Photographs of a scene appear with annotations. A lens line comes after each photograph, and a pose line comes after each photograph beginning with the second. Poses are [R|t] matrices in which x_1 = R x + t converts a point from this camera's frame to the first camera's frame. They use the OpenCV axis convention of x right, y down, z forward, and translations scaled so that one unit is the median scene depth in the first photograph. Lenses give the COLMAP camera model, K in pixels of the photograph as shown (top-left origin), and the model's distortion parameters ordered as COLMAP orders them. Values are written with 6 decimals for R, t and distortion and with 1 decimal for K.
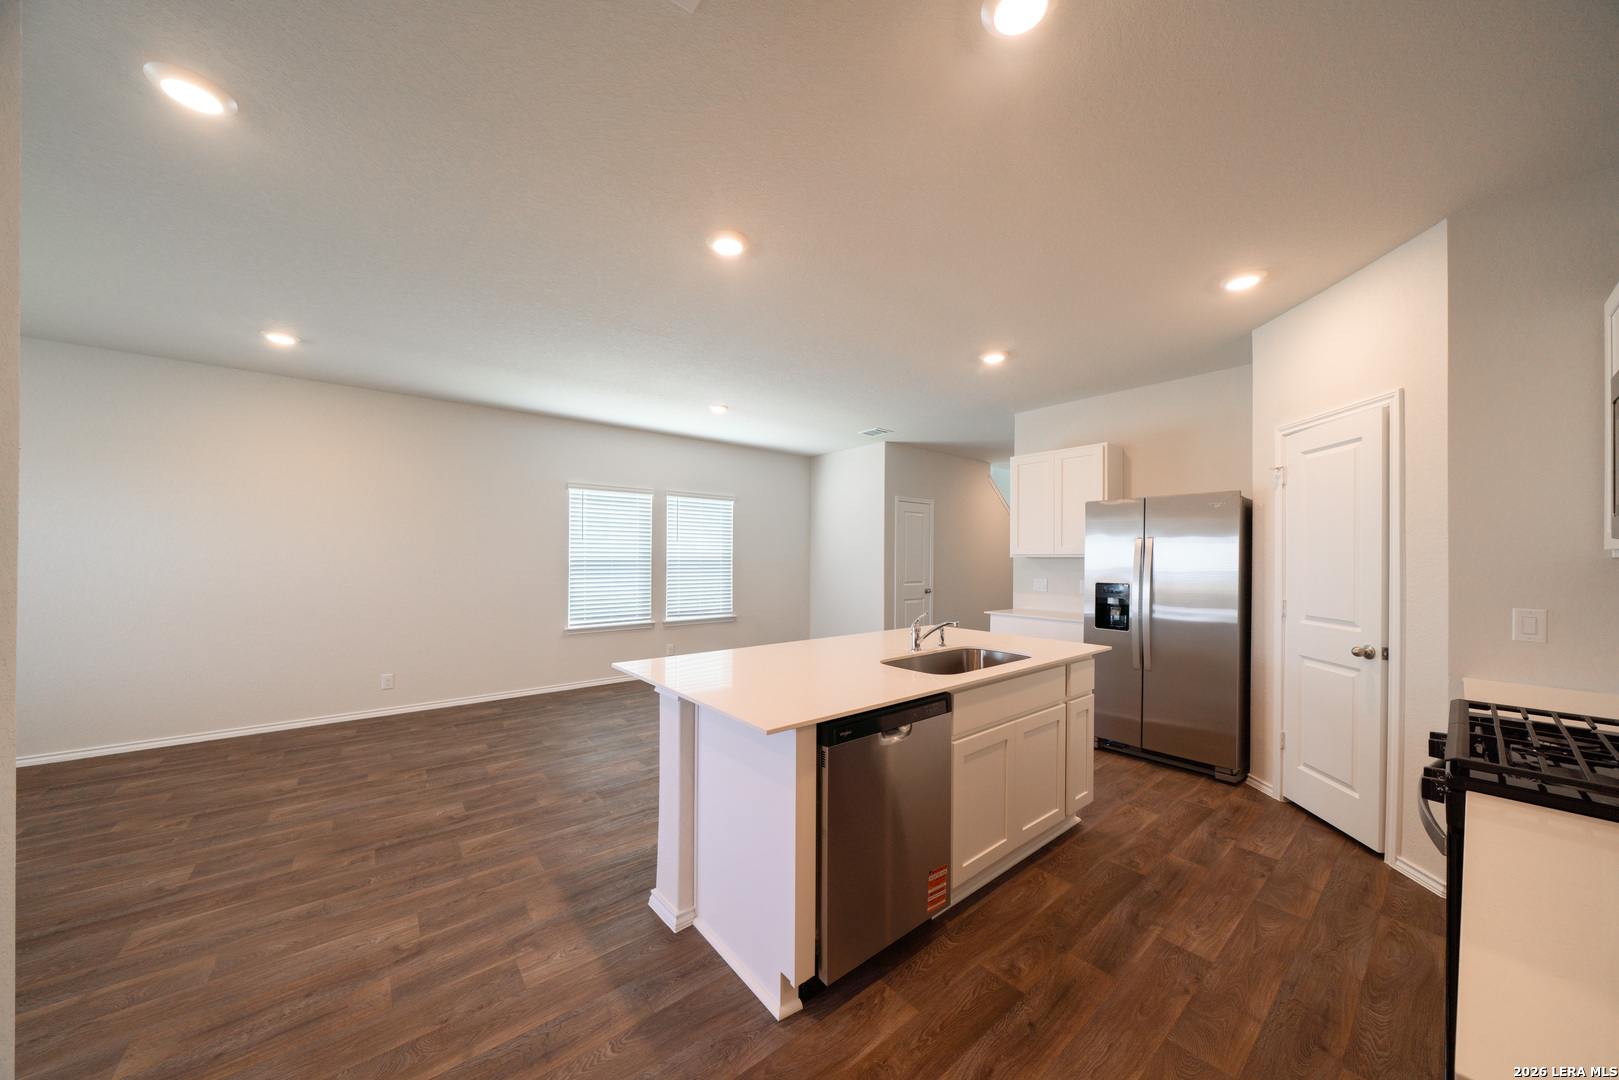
lens RADIAL K [[543.9, 0, 804.9], [0, 543.9, 555.7], [0, 0, 1]] dist [-0.002343, -0.000092]
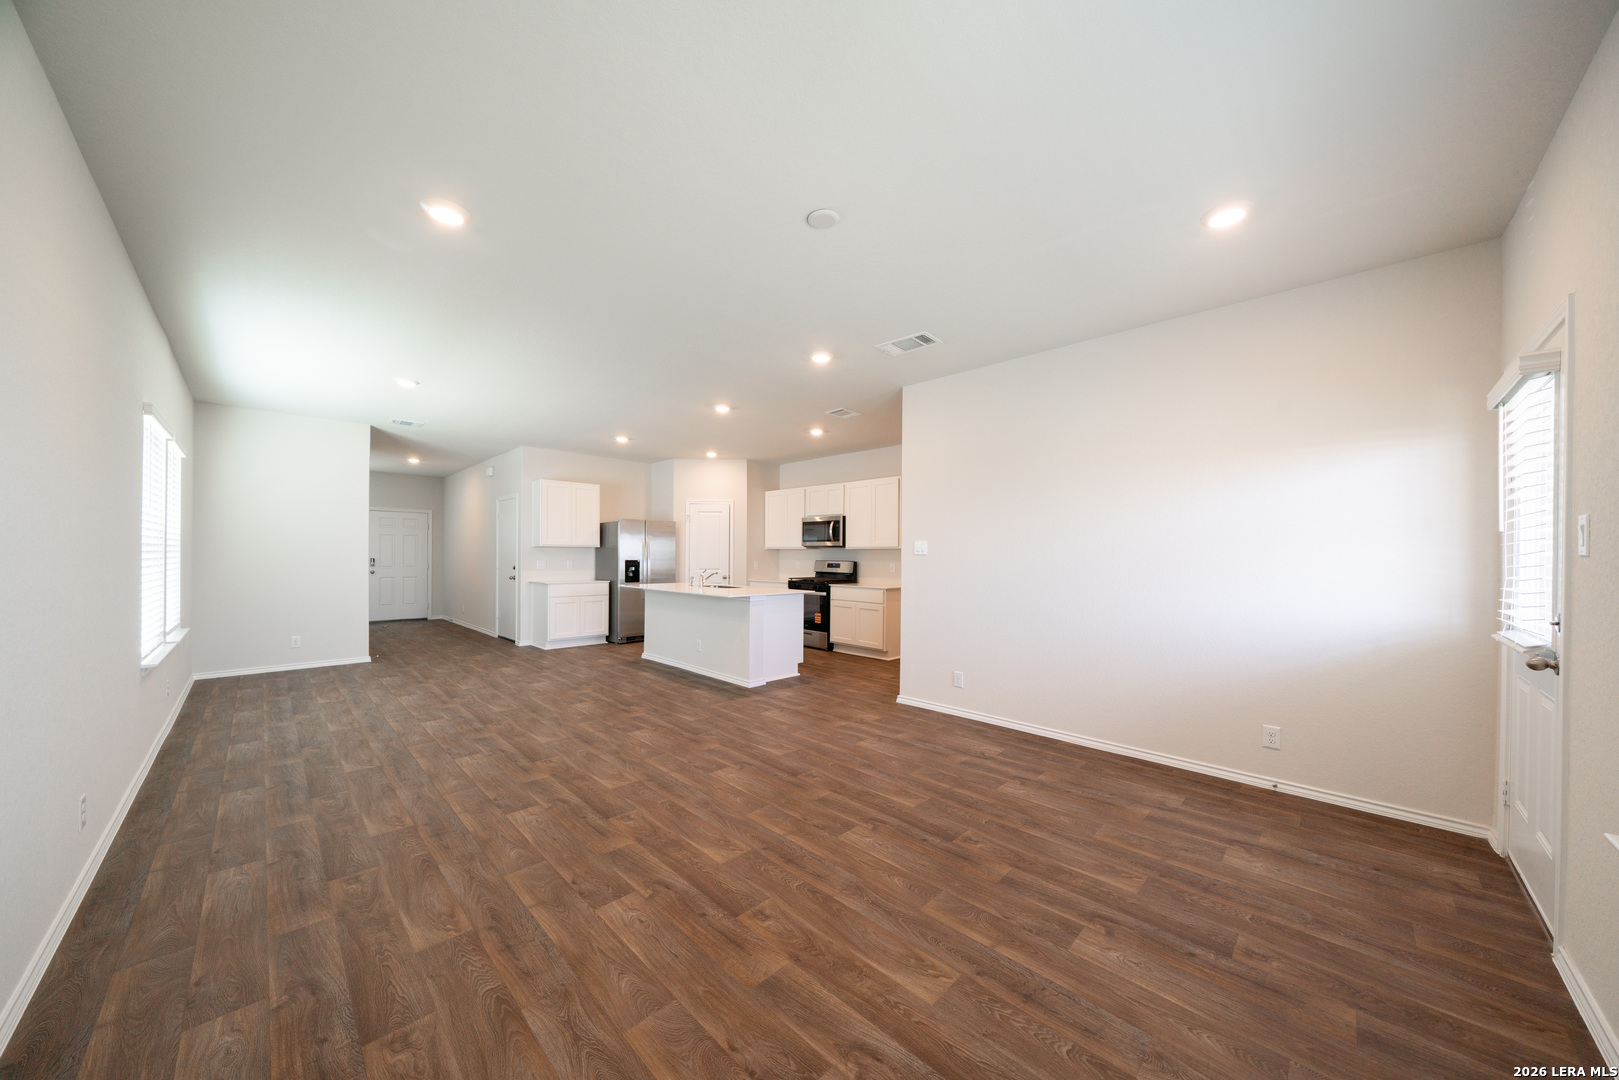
lens RADIAL K [[543.9, 0, 805.7], [0, 543.9, 551.4], [0, 0, 1]] dist [-0.002343, -0.000092]
pose [[-0.102810, 0.003570, 0.994695, -2.118055], [-0.010210, 0.999937, -0.004644, 0.029300], [-0.994649, -0.010634, -0.102767, 0.779646]]
